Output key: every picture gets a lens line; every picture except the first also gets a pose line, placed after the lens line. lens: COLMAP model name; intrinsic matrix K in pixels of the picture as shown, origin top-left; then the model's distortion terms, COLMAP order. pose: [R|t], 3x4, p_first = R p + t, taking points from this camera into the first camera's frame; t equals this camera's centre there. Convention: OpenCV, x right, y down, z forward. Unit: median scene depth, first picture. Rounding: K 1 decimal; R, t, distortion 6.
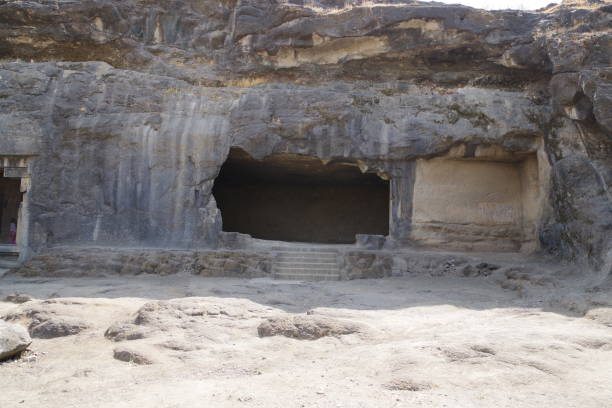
lens RADIAL K [[2070.0, 0, 306.0], [0, 2070.0, 204.0], [0, 0, 1]] dist [0.016792, 0.267324]
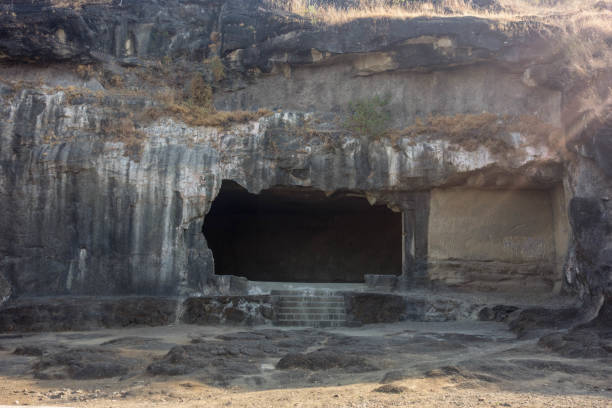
lens RADIAL K [[1416.0, 0, 306.0], [0, 1416.0, 204.0], [0, 0, 1]] dist [0.527150, -0.037879]
pose [[0.999753, -0.020618, -0.008277, 0.004497], [0.020239, 0.998846, -0.043545, 0.010334], [0.009165, 0.043367, 0.999017, 0.387813]]
